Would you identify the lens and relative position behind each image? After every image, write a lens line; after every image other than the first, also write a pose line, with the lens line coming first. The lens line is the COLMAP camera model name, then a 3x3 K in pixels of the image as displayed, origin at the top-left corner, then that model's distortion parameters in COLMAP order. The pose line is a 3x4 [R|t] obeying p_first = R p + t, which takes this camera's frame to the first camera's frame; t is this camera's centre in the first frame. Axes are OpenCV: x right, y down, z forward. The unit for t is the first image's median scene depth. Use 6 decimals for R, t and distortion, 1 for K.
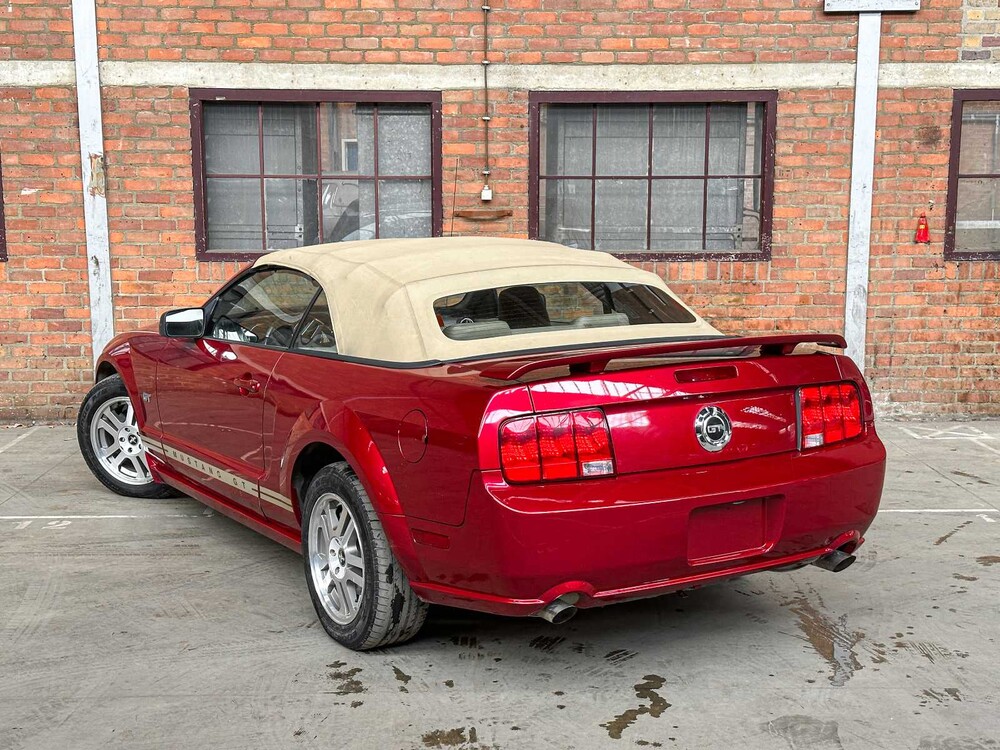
lens RADIAL K [[1397.3, 0, 497.3], [0, 1397.3, 389.0], [0, 0, 1]] dist [0.122651, 0.000000]
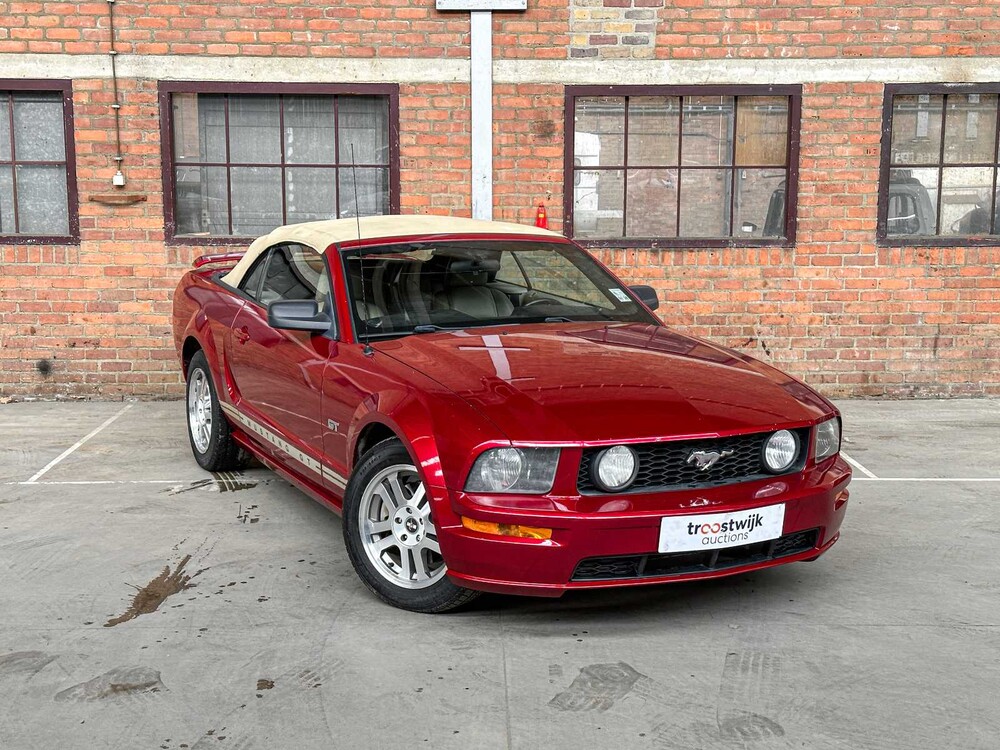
lens RADIAL K [[1397.3, 0, 494.3], [0, 1397.3, 374.4], [0, 0, 1]] dist [0.122651, 0.000000]
pose [[0.999976, 0.003377, -0.006024, 0.276939], [-0.003426, 0.999961, -0.008115, 0.012200], [0.005996, 0.008136, 0.999949, -0.040575]]
